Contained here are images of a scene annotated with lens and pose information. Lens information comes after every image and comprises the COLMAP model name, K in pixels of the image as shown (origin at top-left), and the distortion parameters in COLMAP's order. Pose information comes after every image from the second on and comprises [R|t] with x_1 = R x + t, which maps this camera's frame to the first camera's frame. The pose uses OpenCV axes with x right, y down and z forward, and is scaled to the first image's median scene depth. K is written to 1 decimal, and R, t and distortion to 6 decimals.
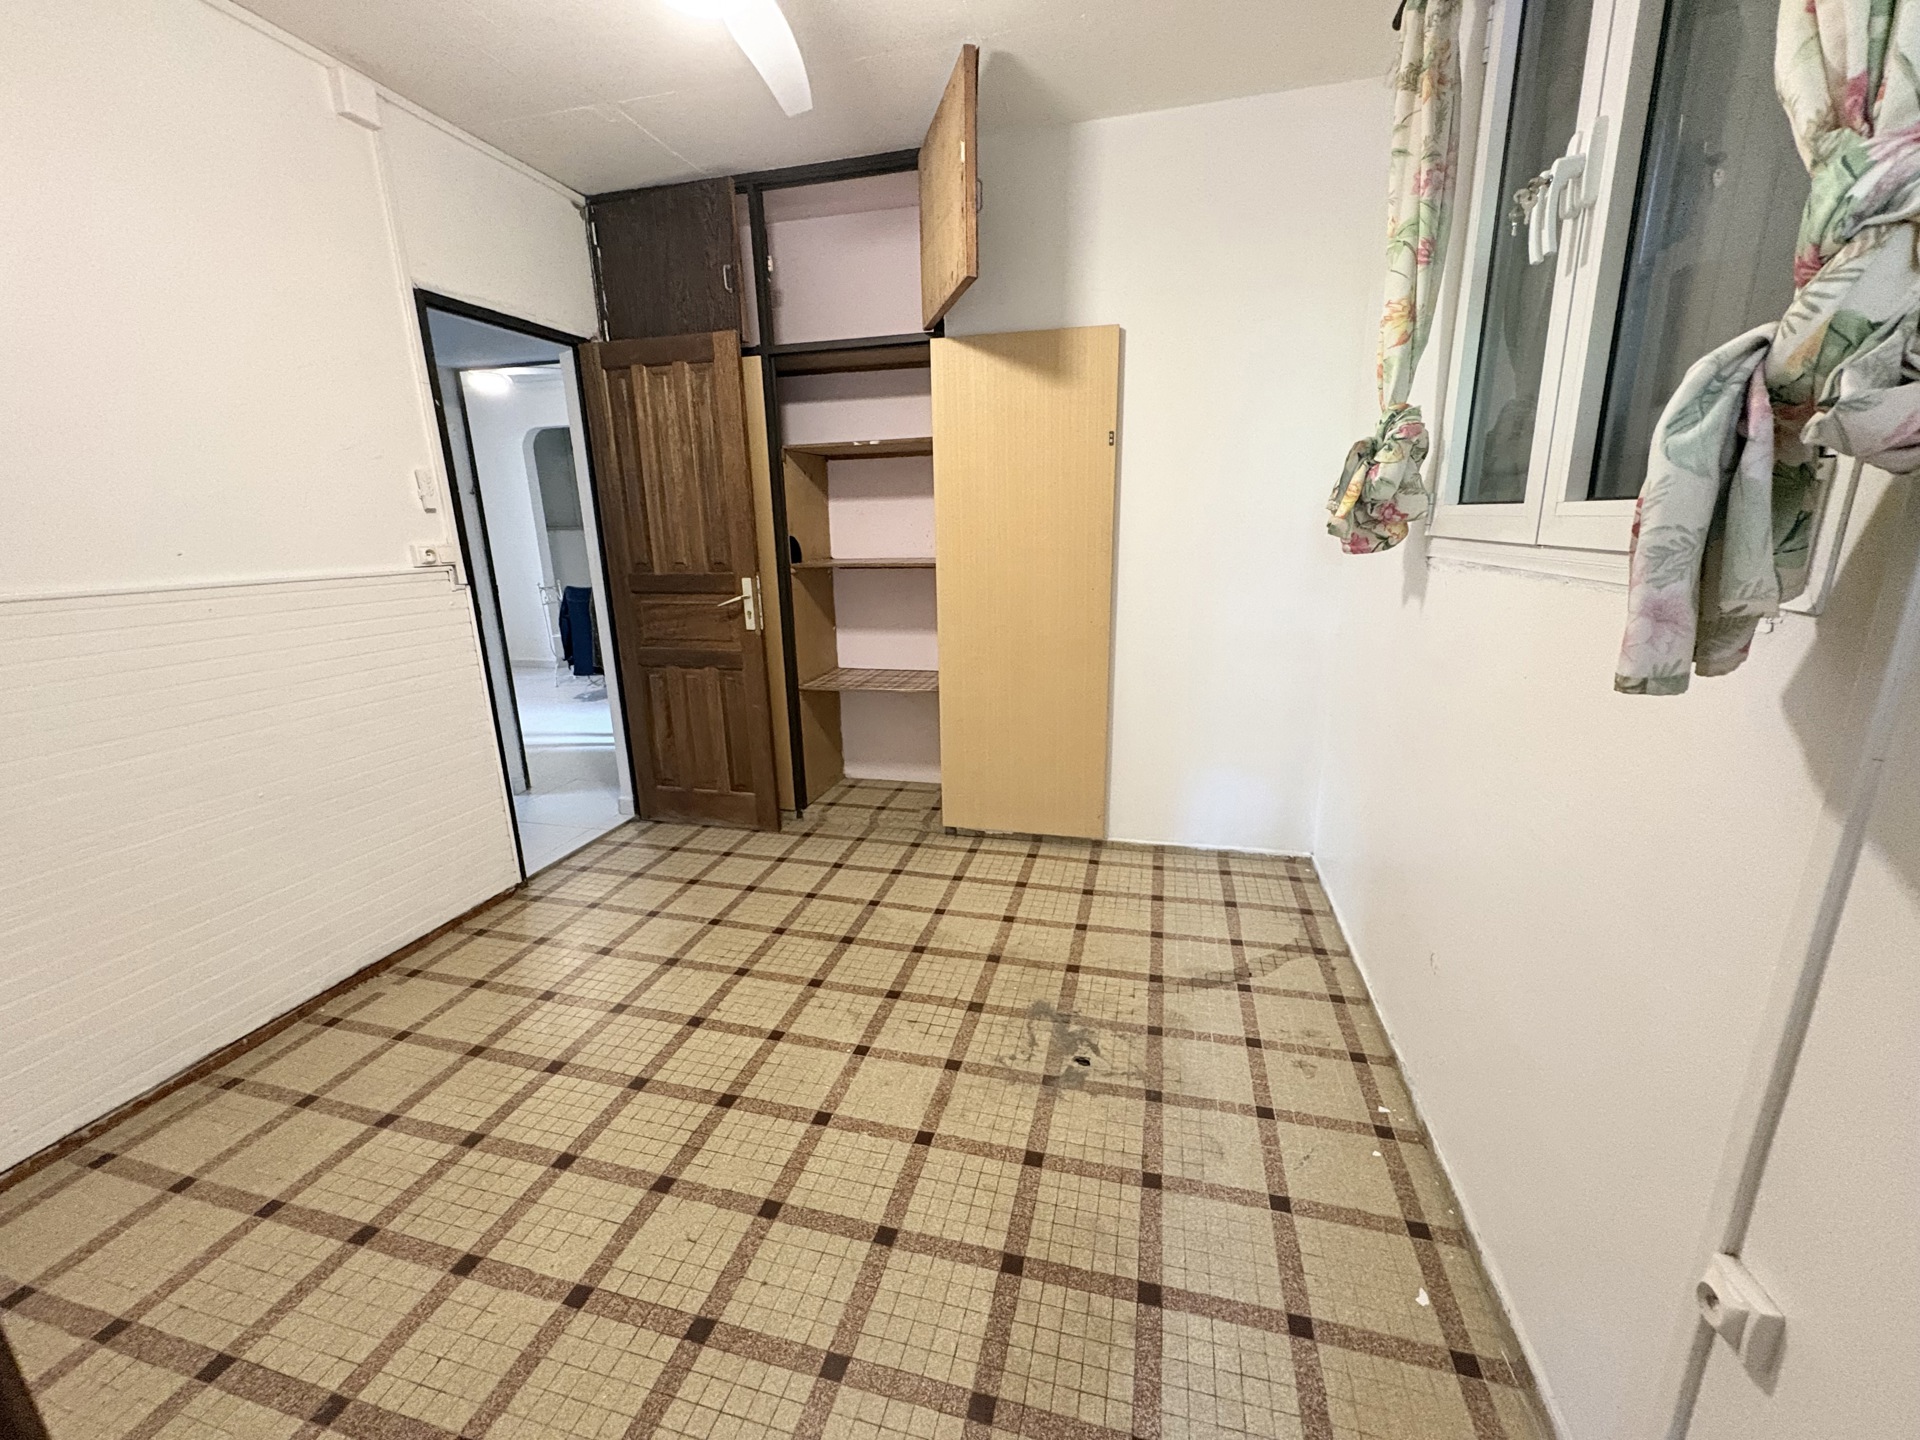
lens RADIAL K [[767.2, 0, 959.7], [0, 767.2, 717.6], [0, 0, 1]] dist [0.003591, 0.000210]
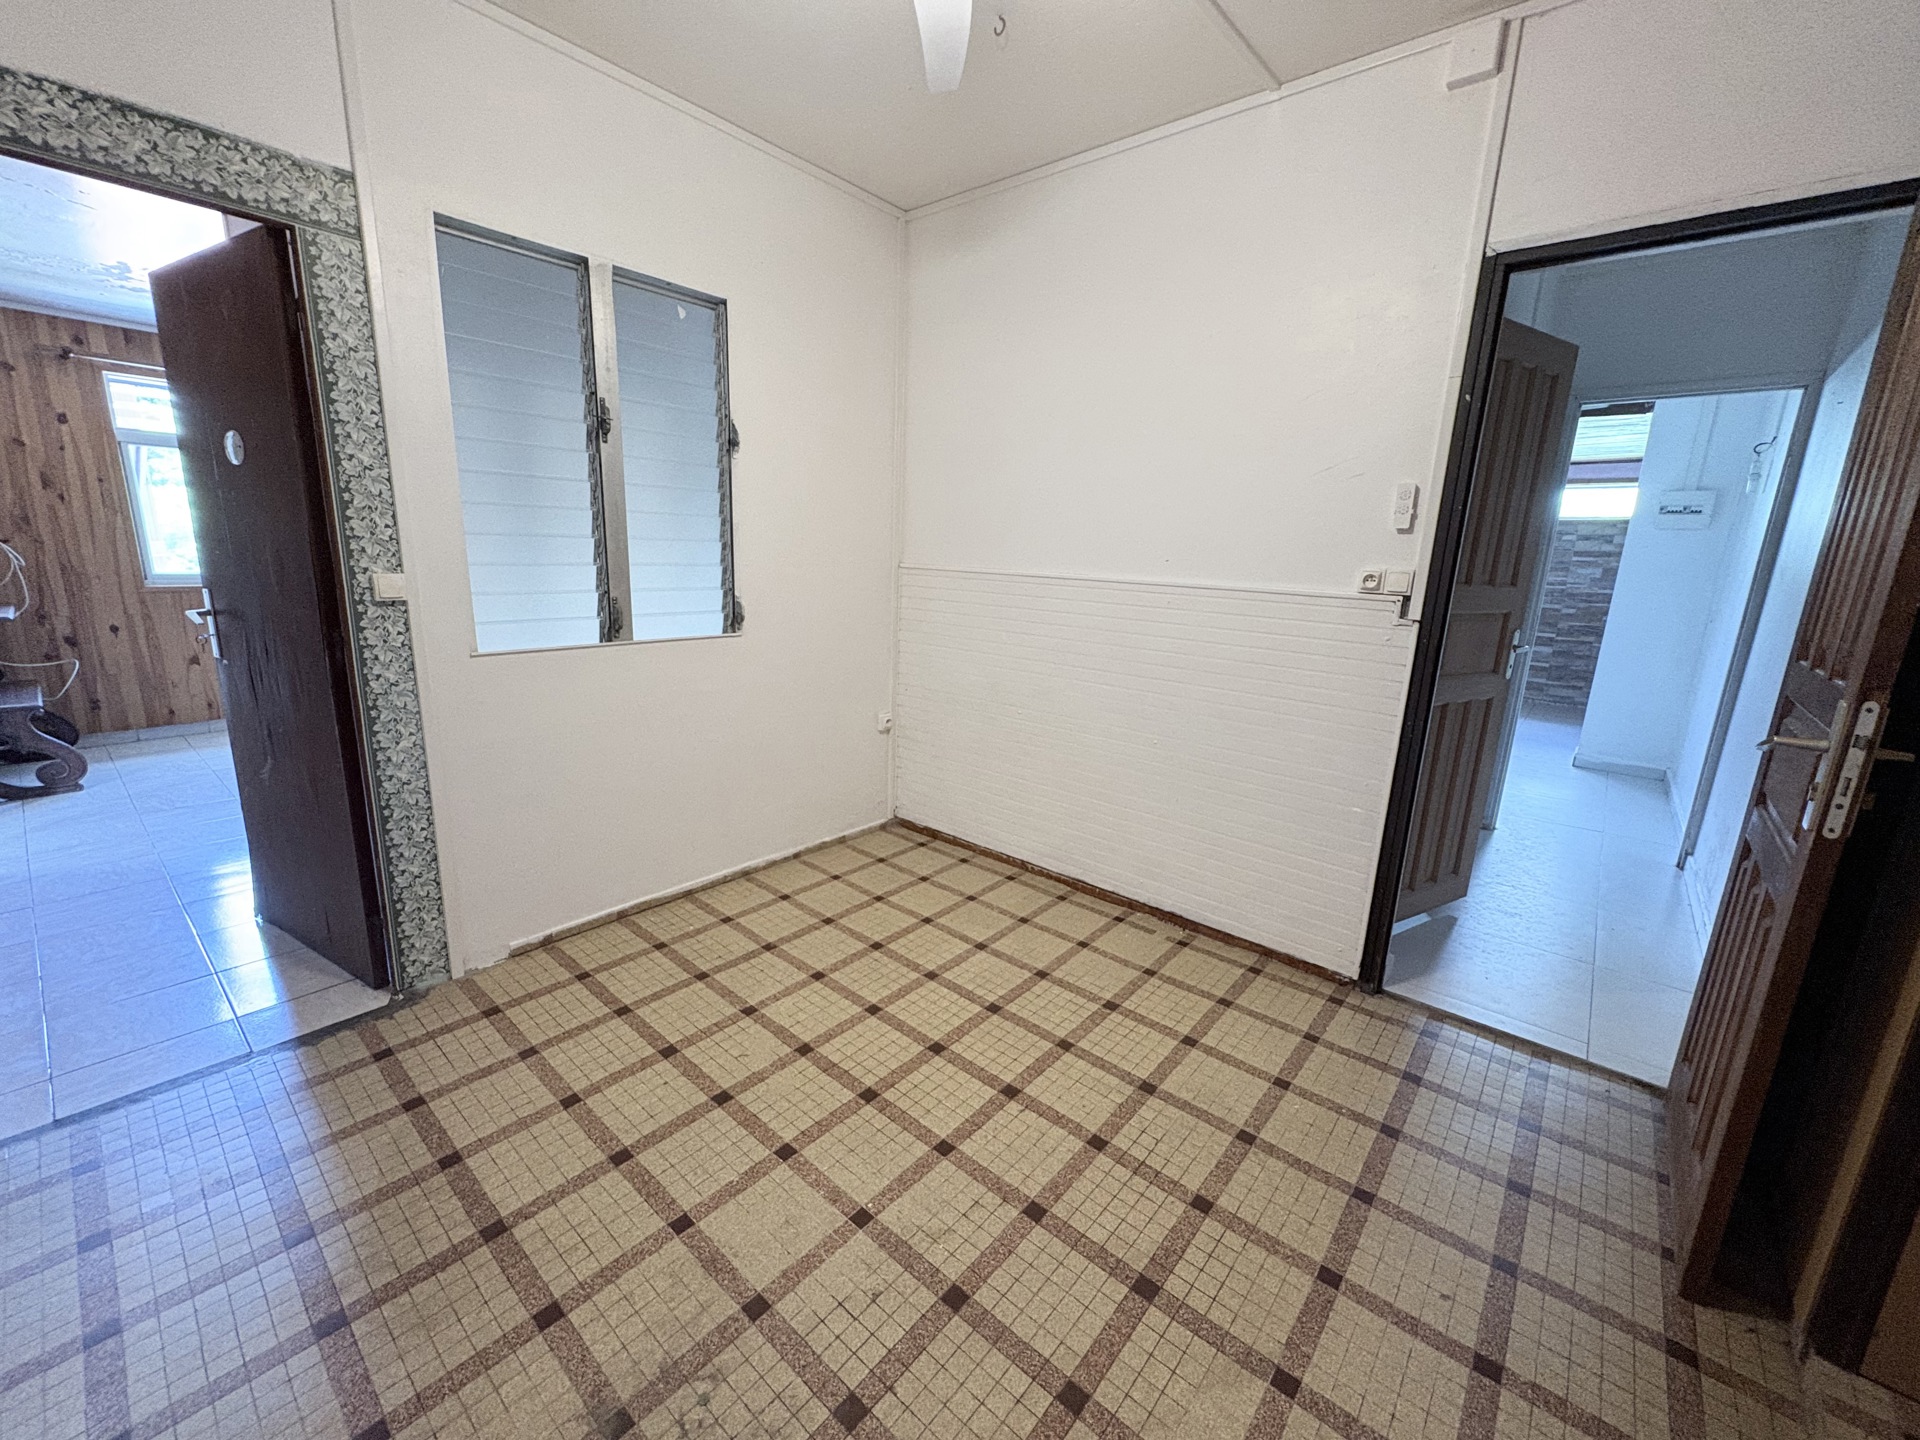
lens RADIAL K [[767.2, 0, 959.5], [0, 767.2, 720.1], [0, 0, 1]] dist [0.003591, 0.000210]
pose [[-0.438605, 0.200683, -0.875986, 0.407742], [-0.249788, 0.909115, 0.333341, -0.301681], [0.863268, 0.365016, -0.348614, 1.195284]]
